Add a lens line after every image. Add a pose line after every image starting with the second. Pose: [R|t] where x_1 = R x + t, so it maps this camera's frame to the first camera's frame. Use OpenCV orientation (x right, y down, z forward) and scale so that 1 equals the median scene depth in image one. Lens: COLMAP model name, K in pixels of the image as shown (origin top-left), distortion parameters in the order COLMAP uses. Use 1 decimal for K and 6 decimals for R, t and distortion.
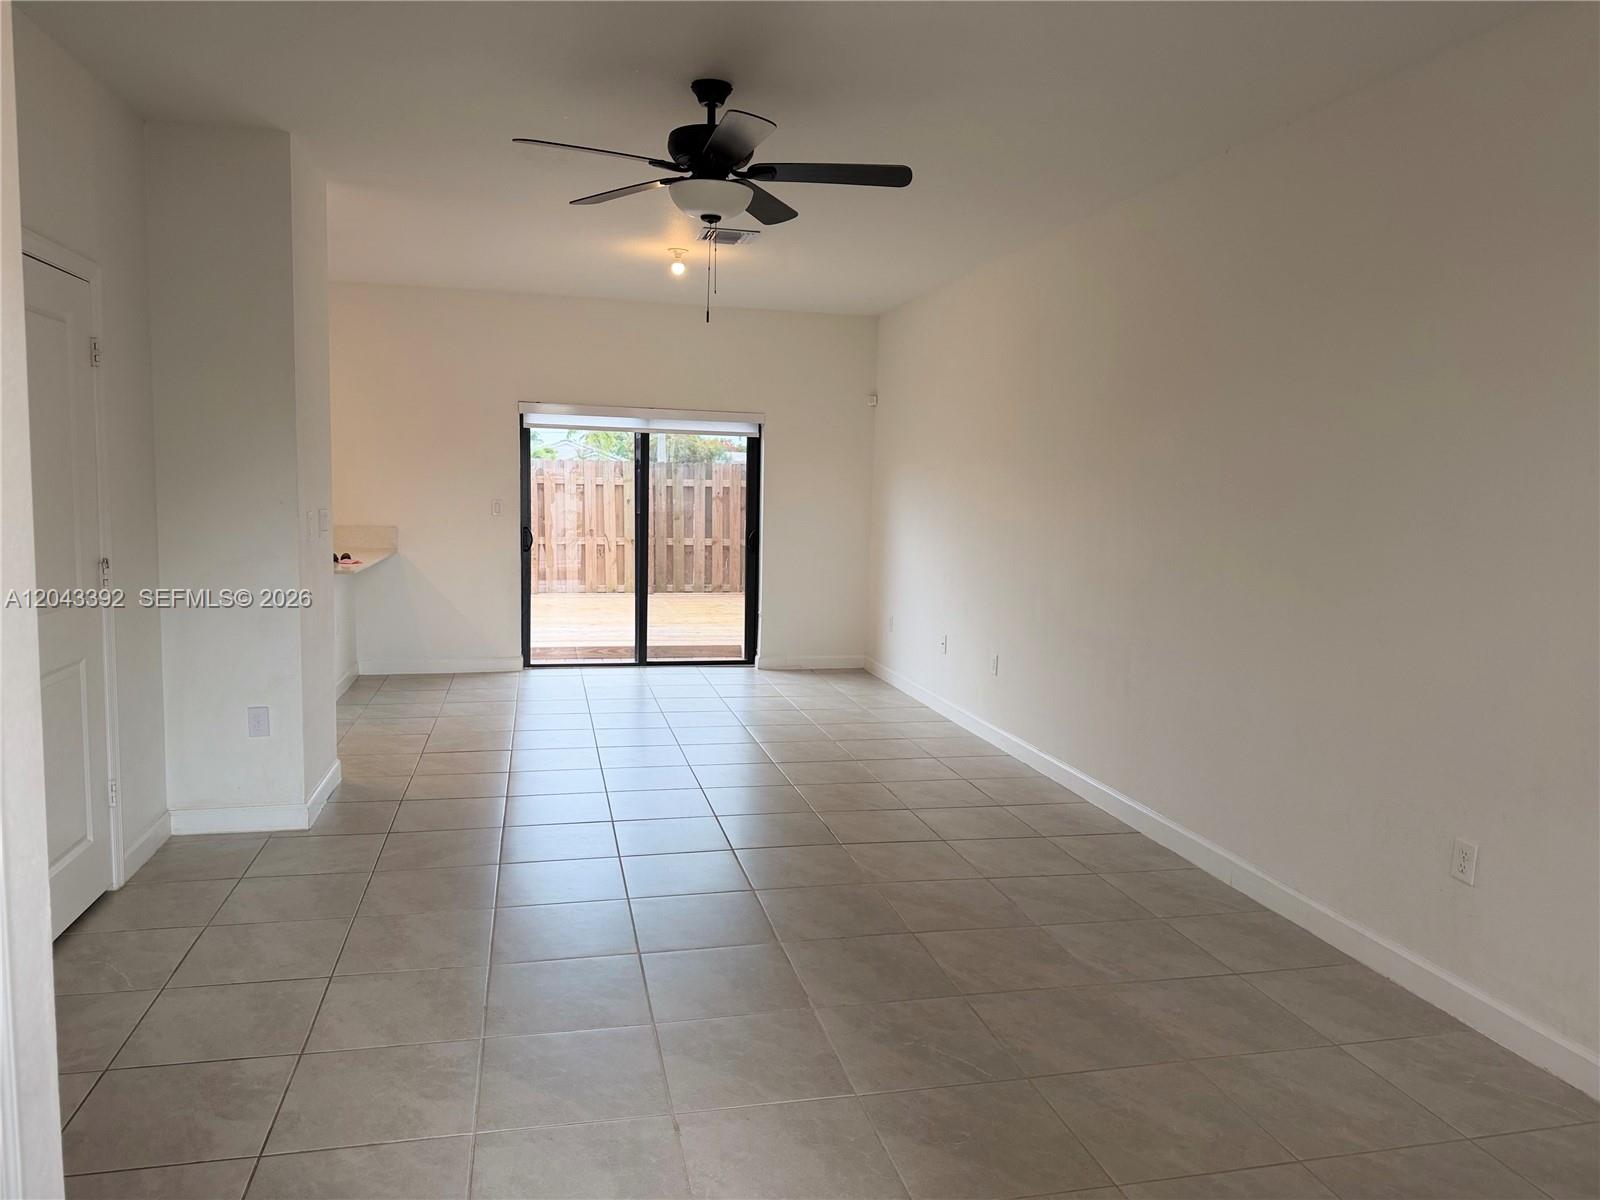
lens RADIAL K [[1120.7, 0, 800.0], [0, 1120.7, 600.0], [0, 0, 1]] dist [0.084009, -0.104491]
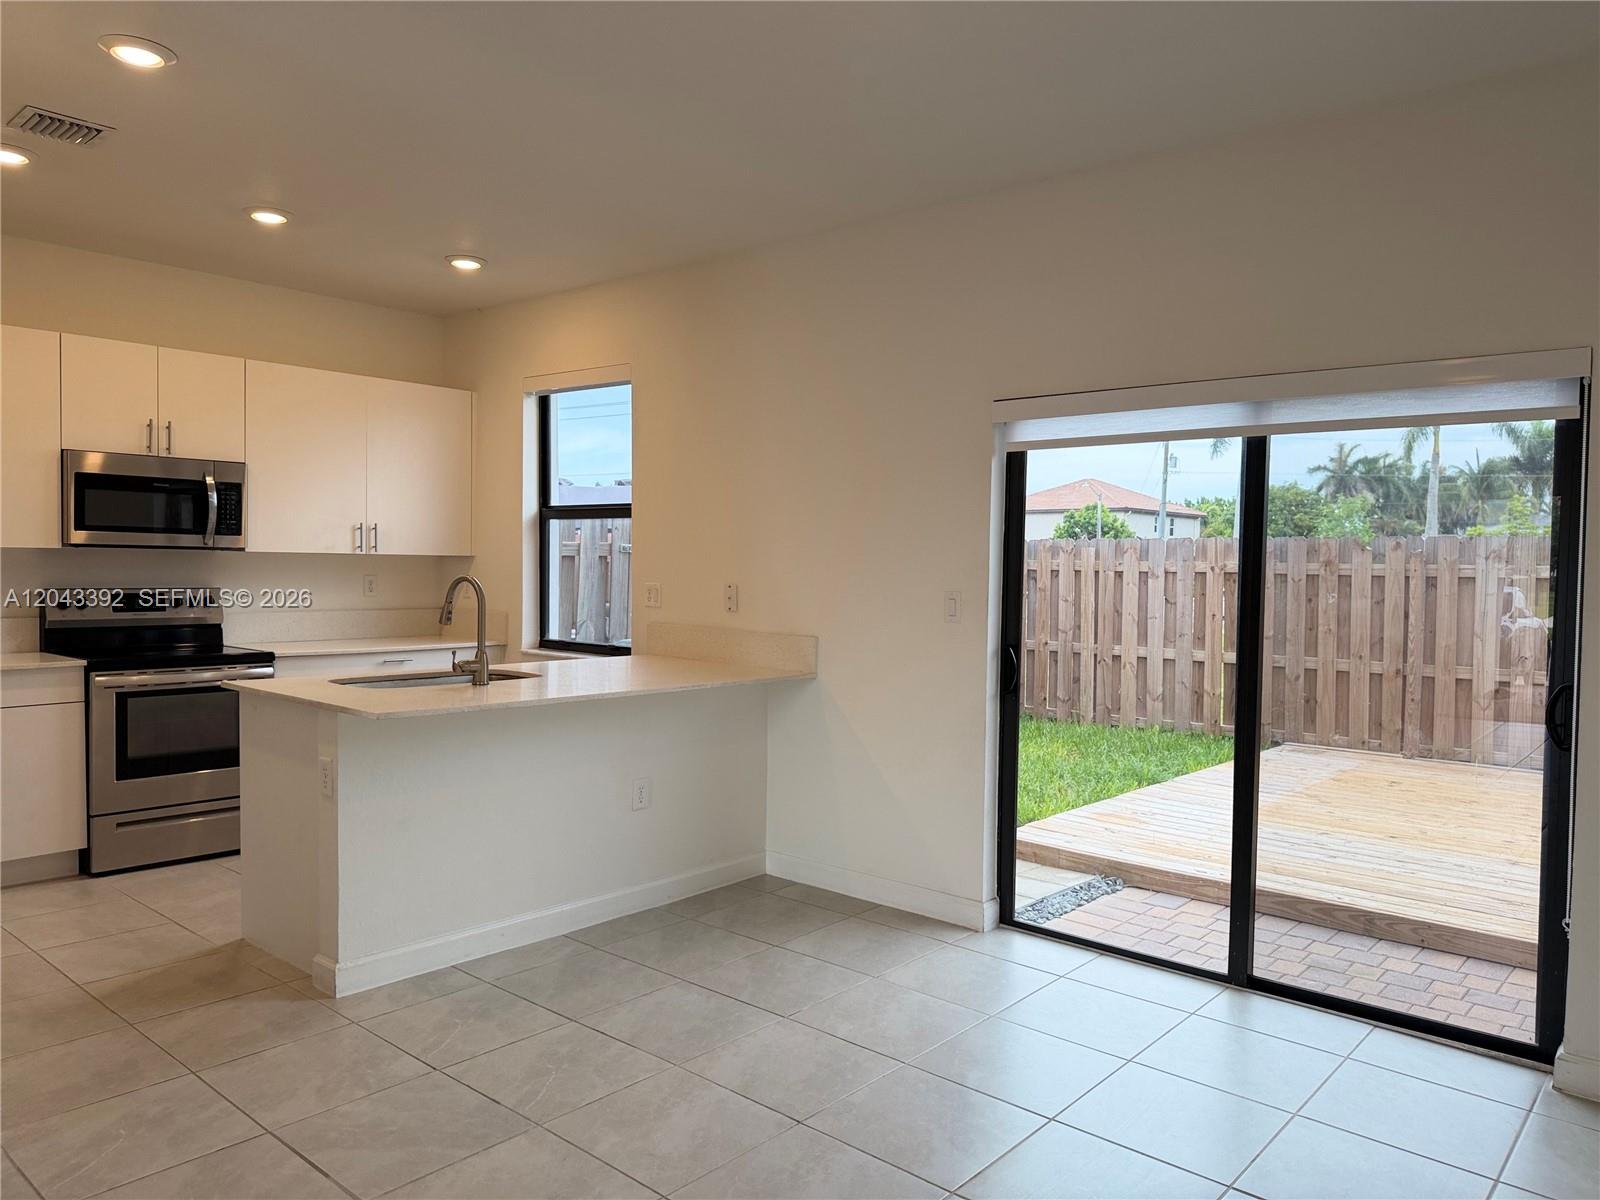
lens RADIAL K [[1120.7, 0, 800.0], [0, 1120.7, 600.0], [0, 0, 1]] dist [0.084009, -0.104491]
pose [[0.586965, 0.010523, -0.809544, 0.108142], [-0.088018, 0.994818, -0.050886, -0.049860], [0.804813, 0.101123, 0.584850, 0.616514]]
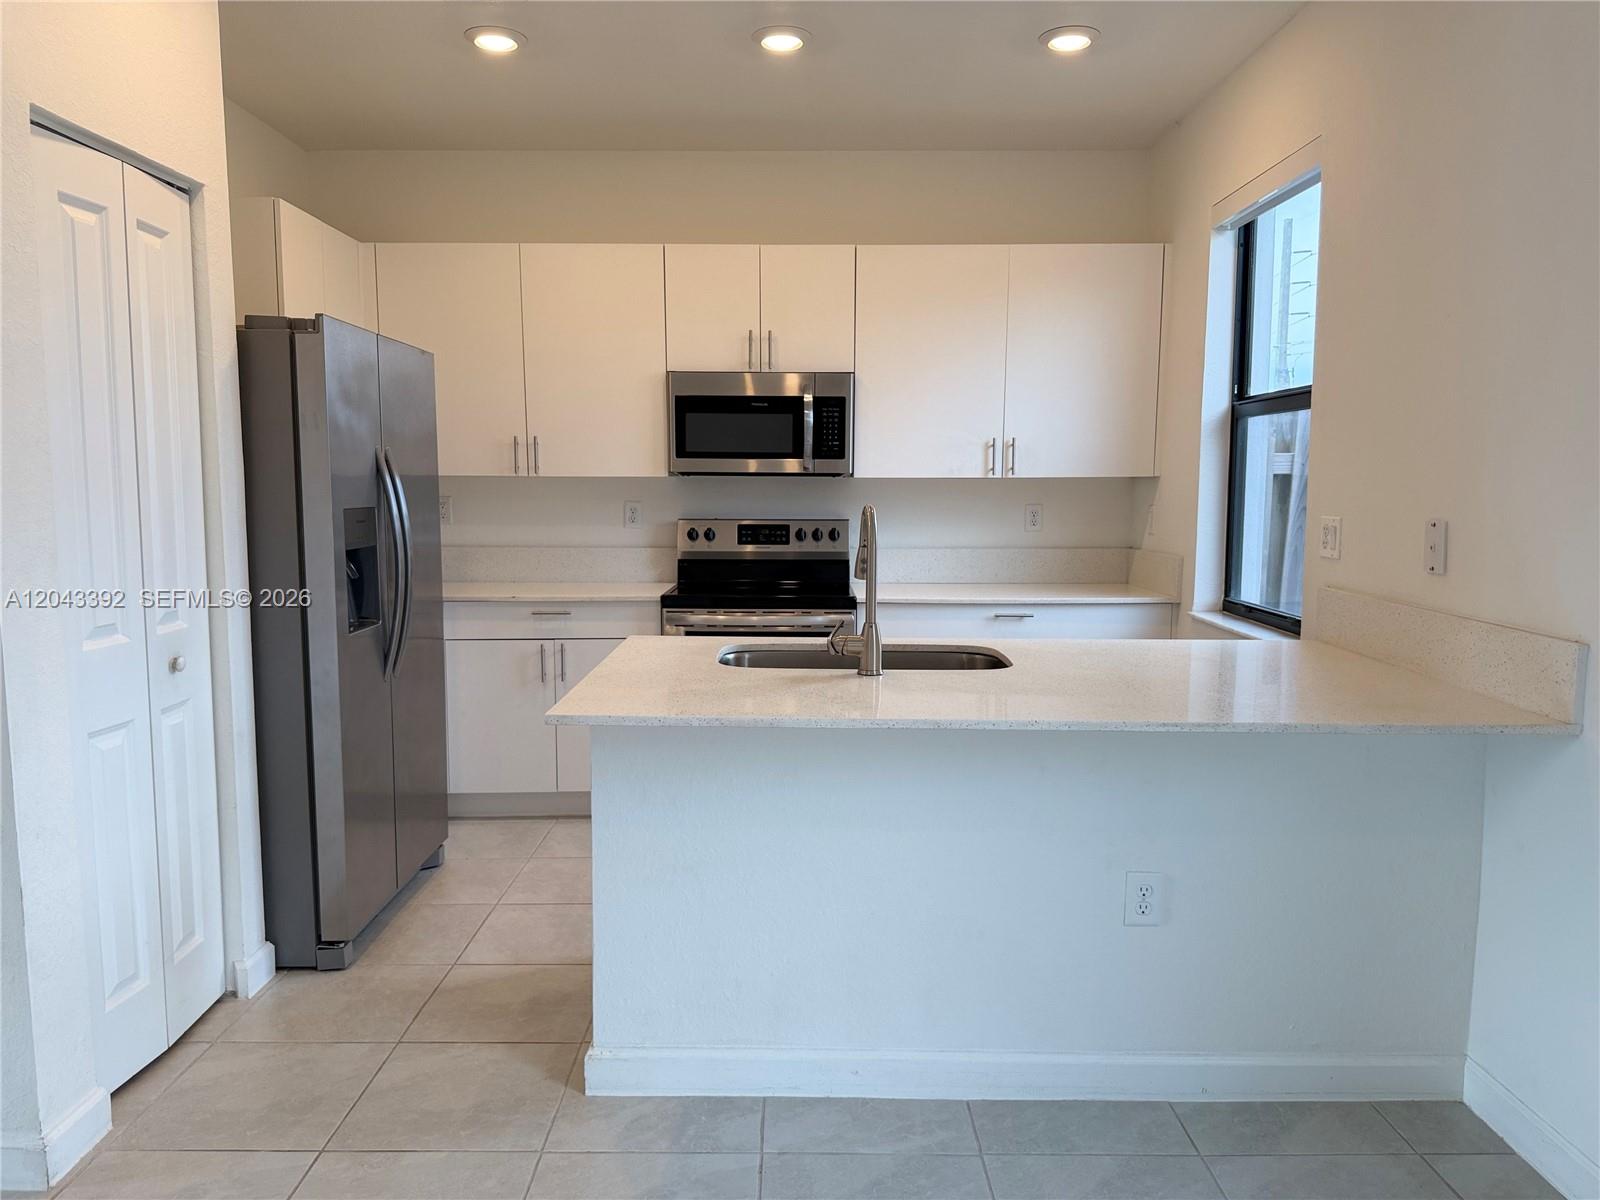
lens RADIAL K [[1120.7, 0, 800.0], [0, 1120.7, 600.0], [0, 0, 1]] dist [0.084009, -0.104491]
pose [[-0.227880, 0.076145, -0.970707, -0.057615], [-0.111071, 0.988397, 0.103607, -0.076957], [0.967333, 0.131427, -0.216779, 0.838321]]
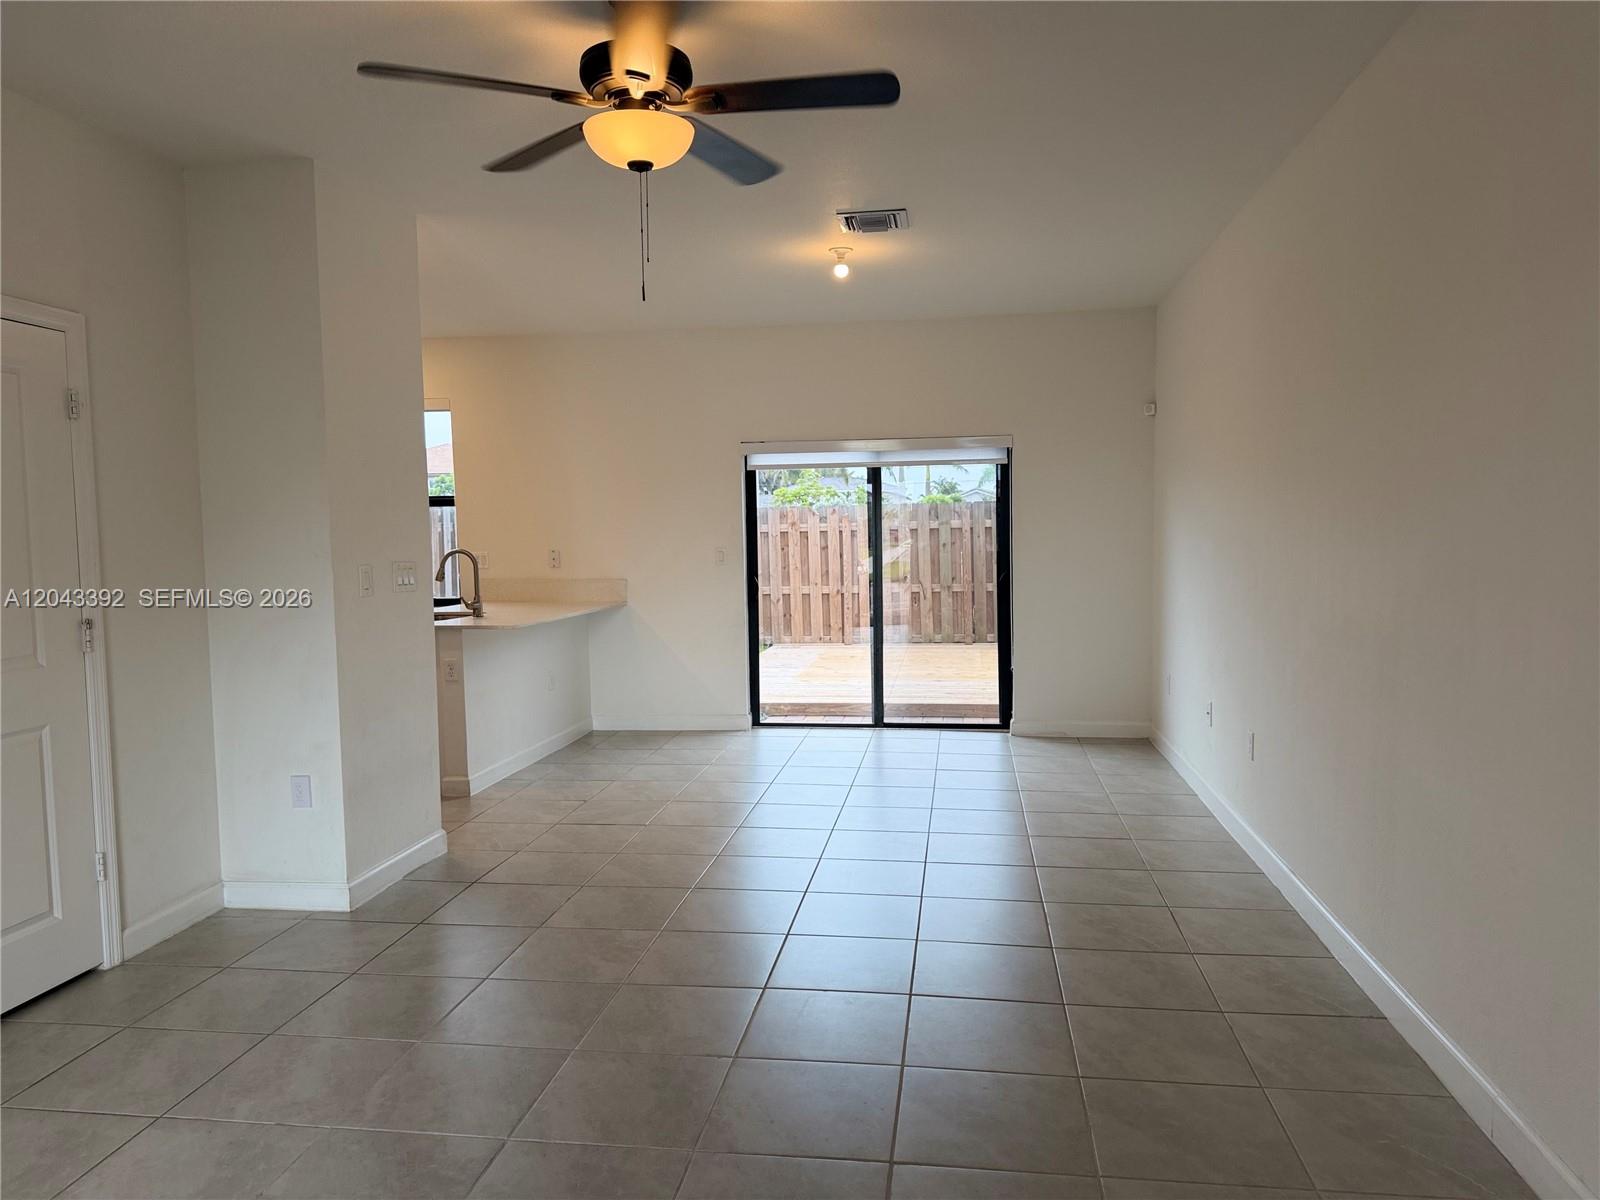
lens RADIAL K [[1120.7, 0, 800.0], [0, 1120.7, 600.0], [0, 0, 1]] dist [0.084009, -0.104491]
pose [[0.929708, -0.017228, -0.367894, 0.132434], [0.001678, 0.999093, -0.042546, -0.004590], [0.368294, 0.038938, 0.928894, 0.149847]]
